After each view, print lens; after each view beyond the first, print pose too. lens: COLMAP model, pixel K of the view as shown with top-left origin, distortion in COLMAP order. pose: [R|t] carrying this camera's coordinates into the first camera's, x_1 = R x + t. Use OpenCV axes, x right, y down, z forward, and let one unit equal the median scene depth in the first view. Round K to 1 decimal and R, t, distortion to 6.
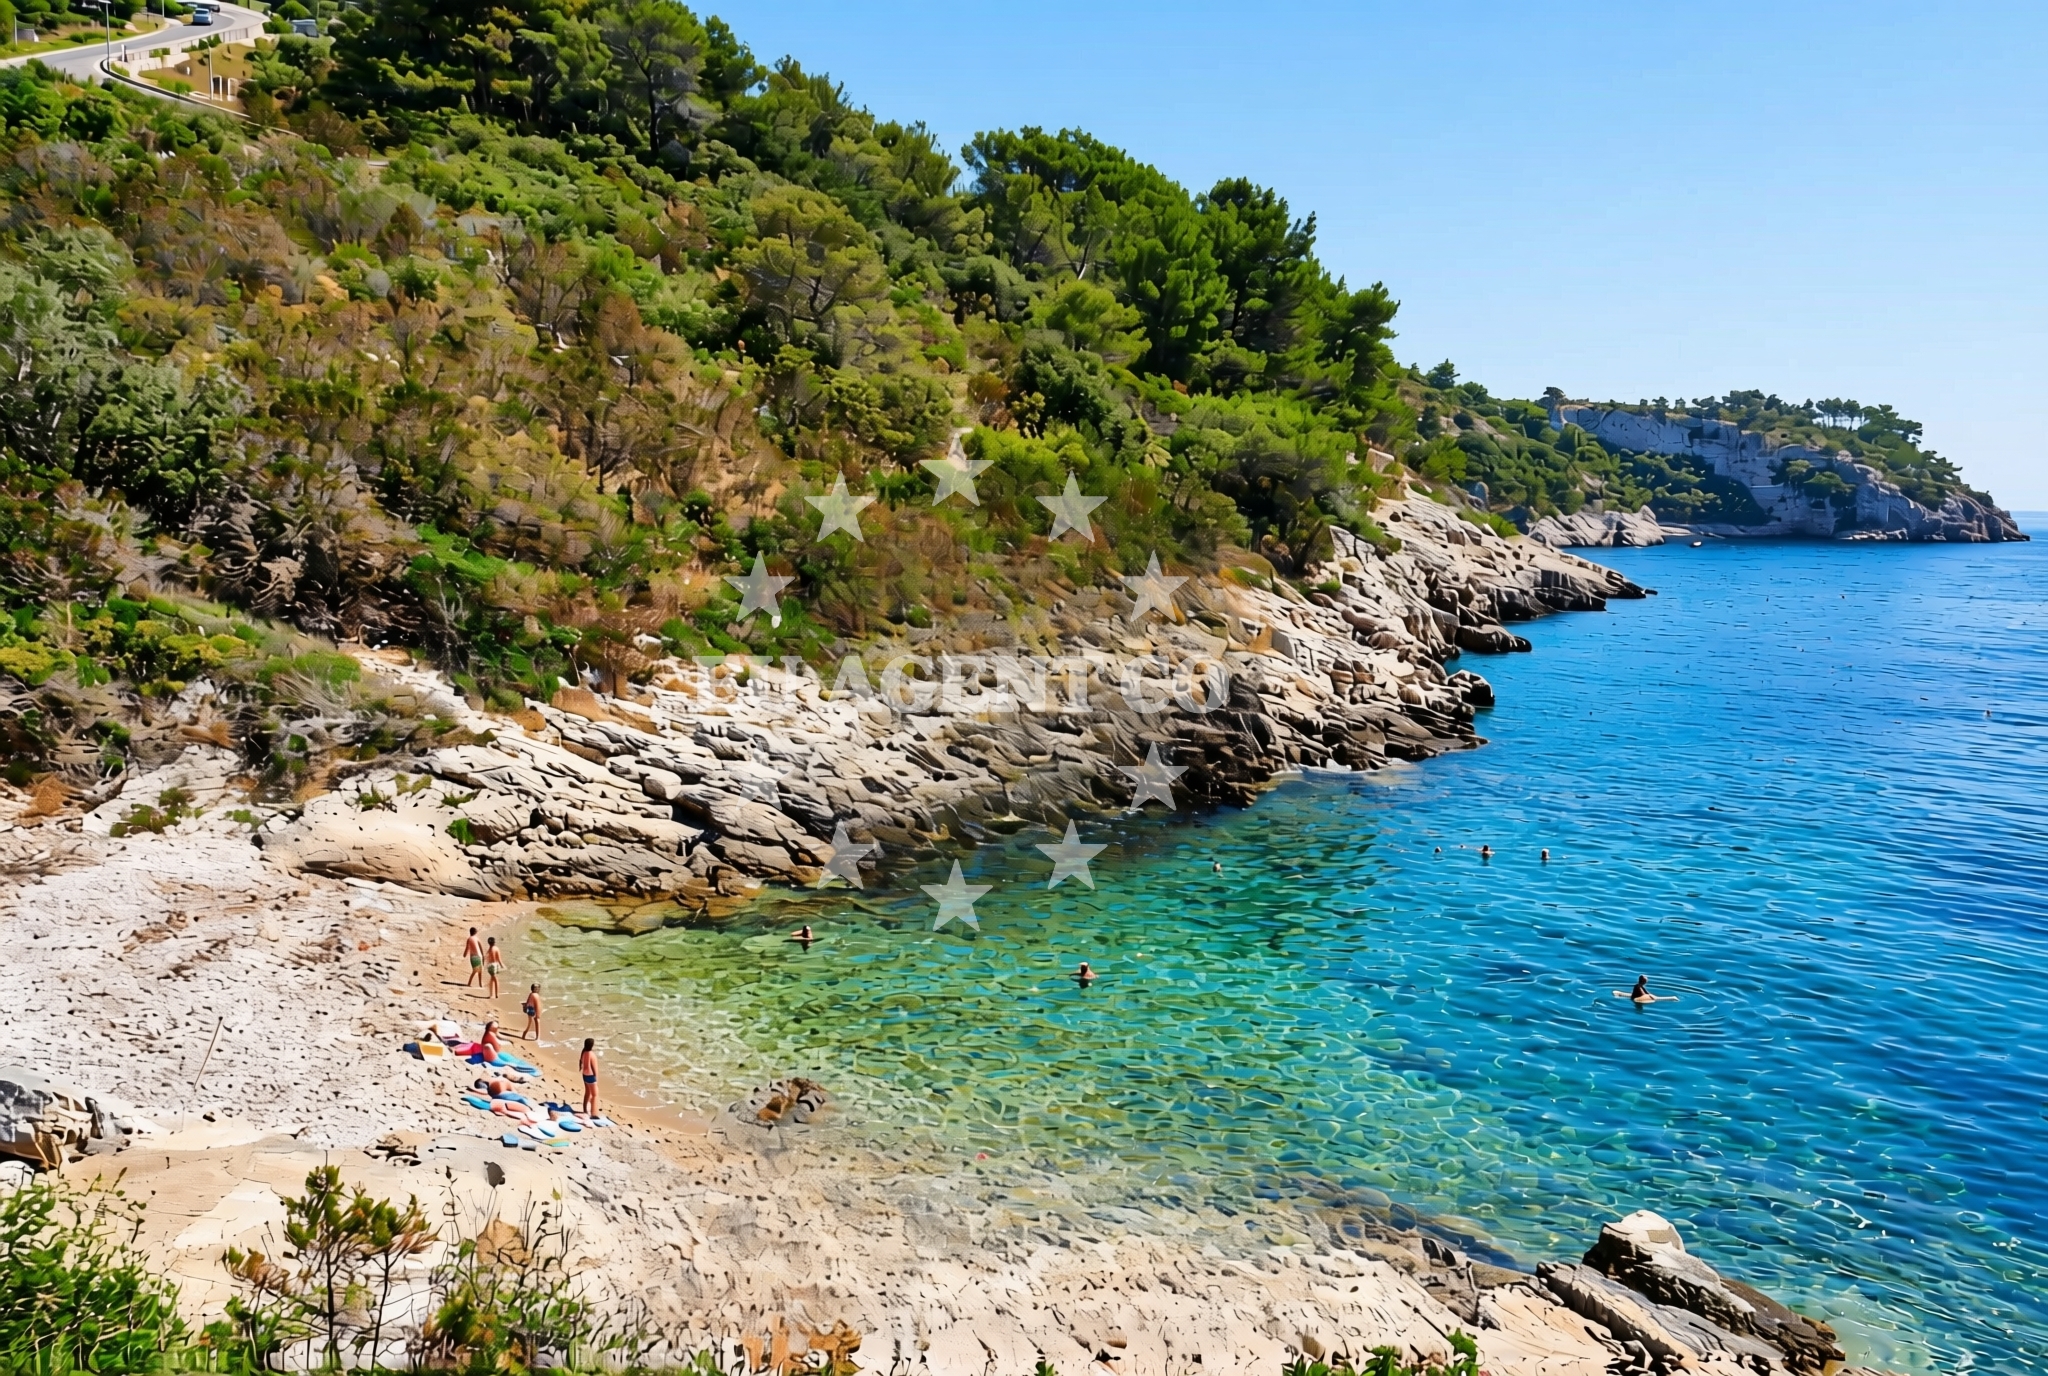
lens RADIAL K [[1309.1, 0, 998.4], [0, 1309.1, 655.7], [0, 0, 1]] dist [-0.007598, -0.001653]
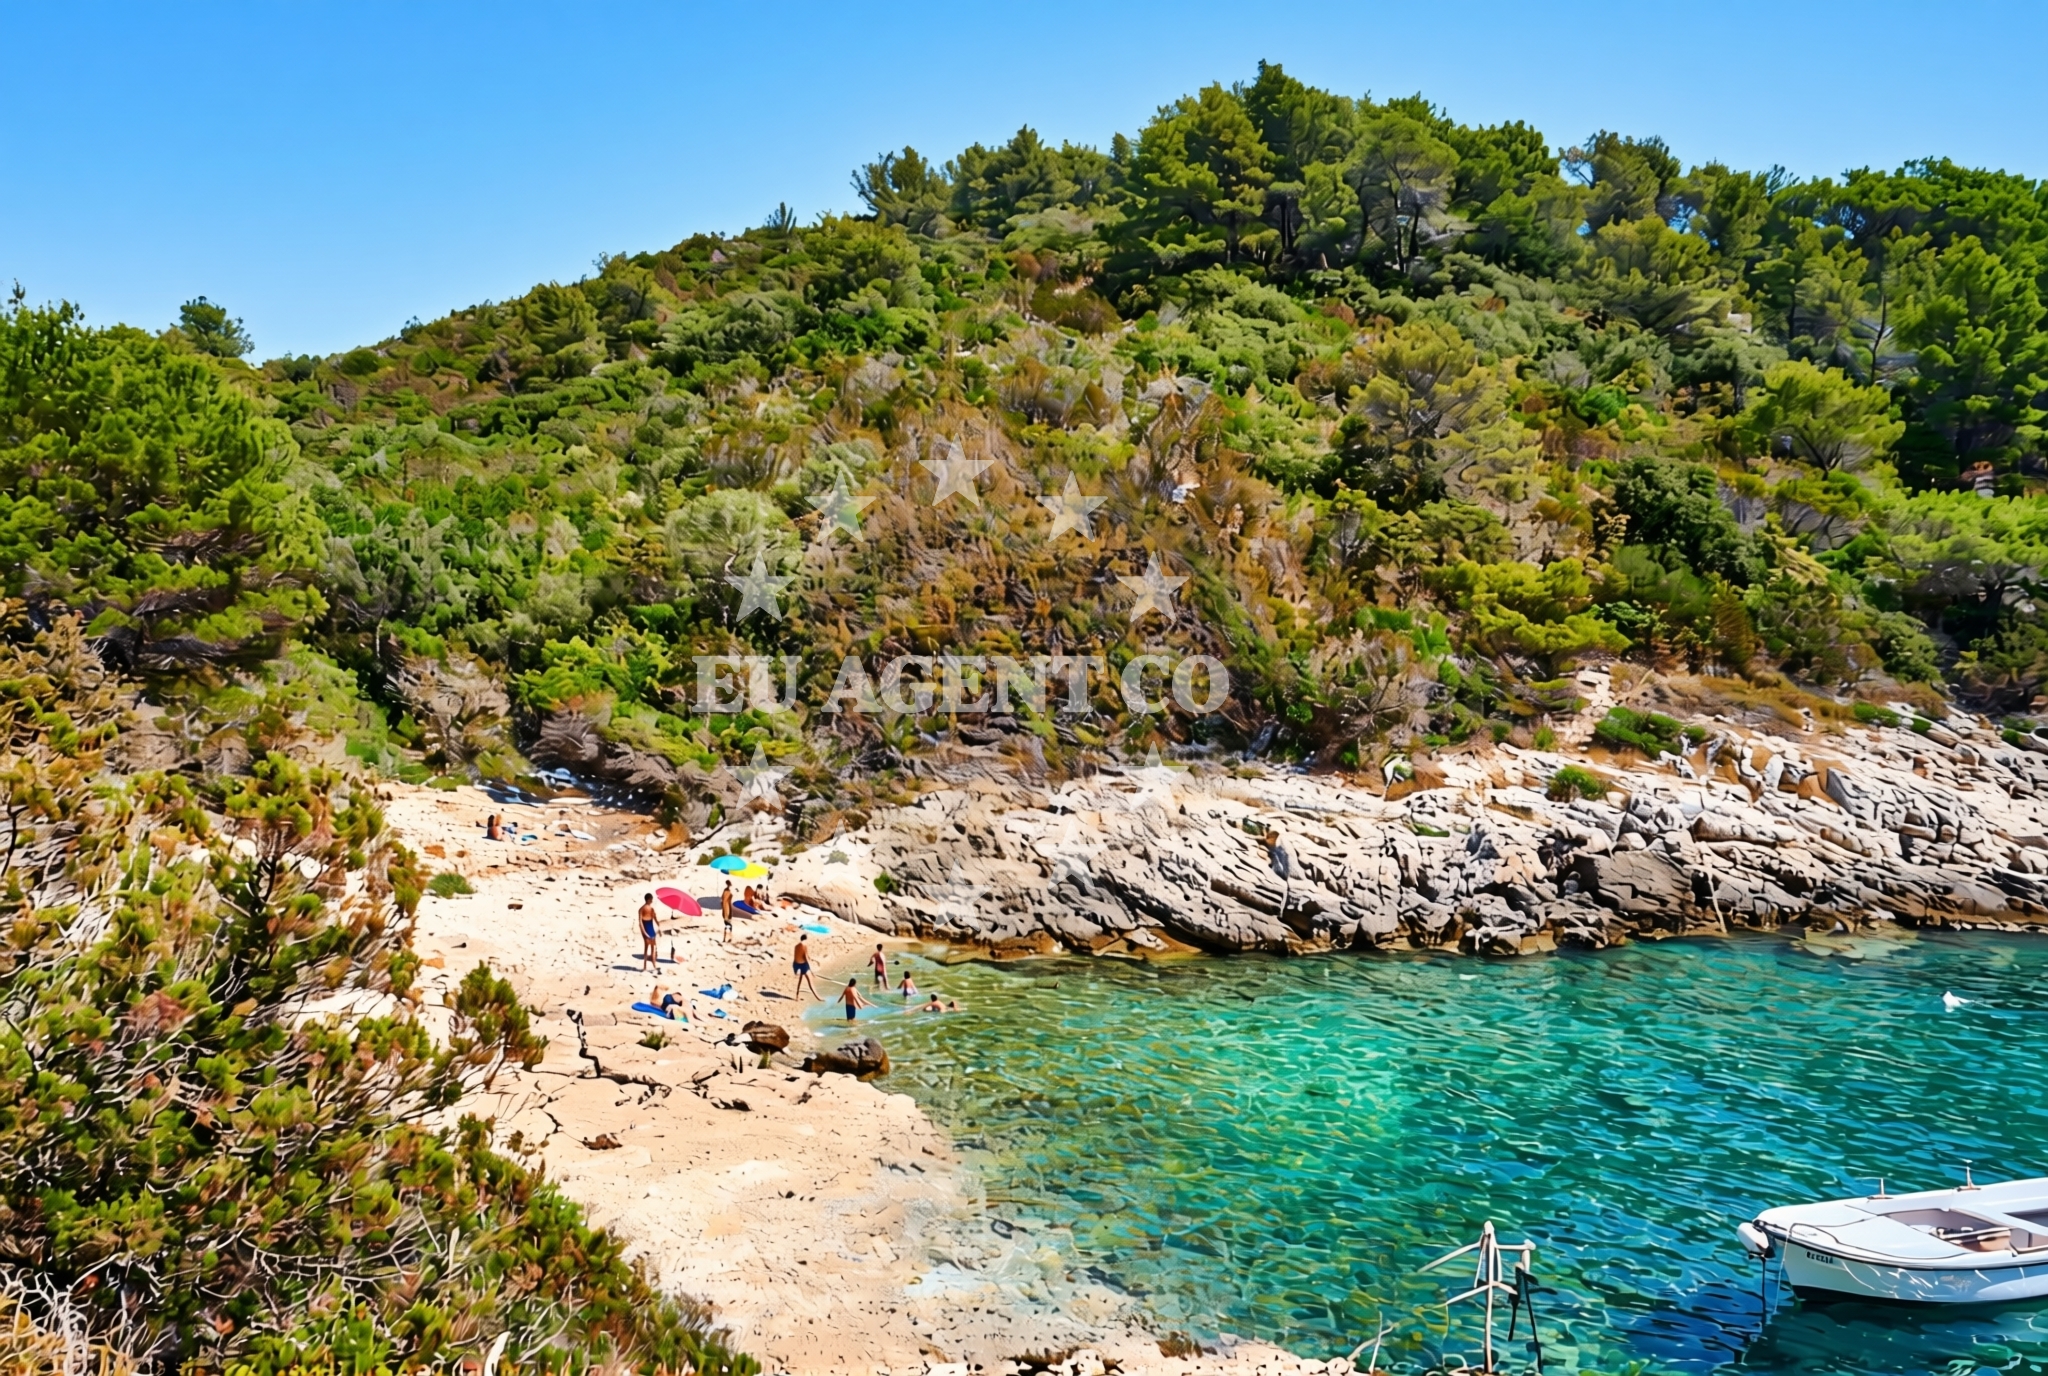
lens RADIAL K [[1423.4, 0, 1024.0], [0, 1423.4, 688.0], [0, 0, 1]] dist [-0.002423, -0.003673]
pose [[0.816553, 0.019488, -0.576941, 0.617505], [-0.049439, 0.998119, -0.036257, -0.032533], [0.575149, 0.058129, 0.815981, -0.206511]]
